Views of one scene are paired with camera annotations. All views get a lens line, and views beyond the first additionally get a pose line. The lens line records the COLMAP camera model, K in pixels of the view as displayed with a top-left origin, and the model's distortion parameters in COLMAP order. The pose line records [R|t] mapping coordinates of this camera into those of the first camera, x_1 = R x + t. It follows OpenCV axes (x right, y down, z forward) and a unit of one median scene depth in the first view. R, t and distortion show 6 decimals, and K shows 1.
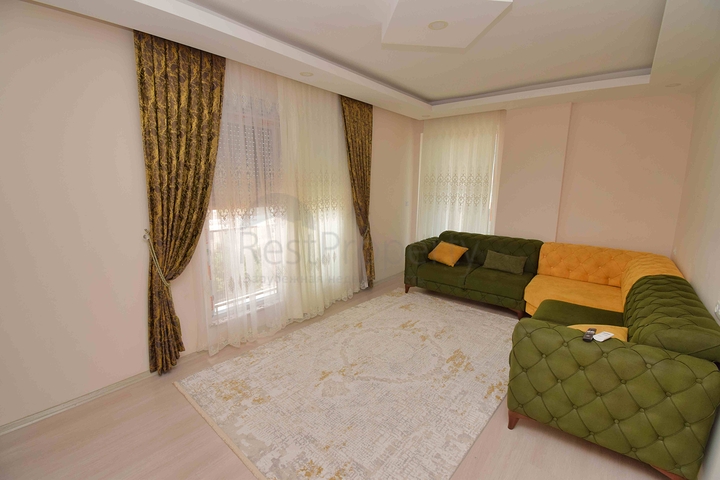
lens RADIAL K [[318.2, 0, 360.0], [0, 318.2, 241.5], [0, 0, 1]] dist [0.017484, -0.024008]
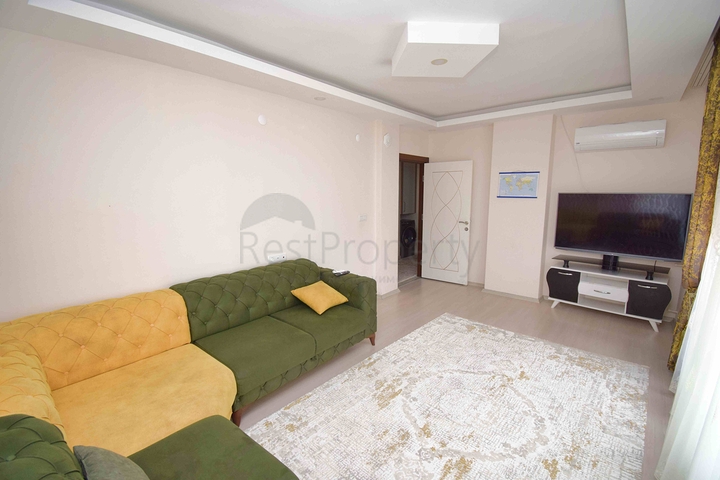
lens RADIAL K [[318.2, 0, 360.0], [0, 318.2, 241.5], [0, 0, 1]] dist [0.017484, -0.024008]
pose [[-0.999607, -0.005631, 0.027458, 0.383691], [0.003847, 0.942785, 0.333378, -0.331865], [-0.027765, 0.333353, -0.942393, 1.790816]]
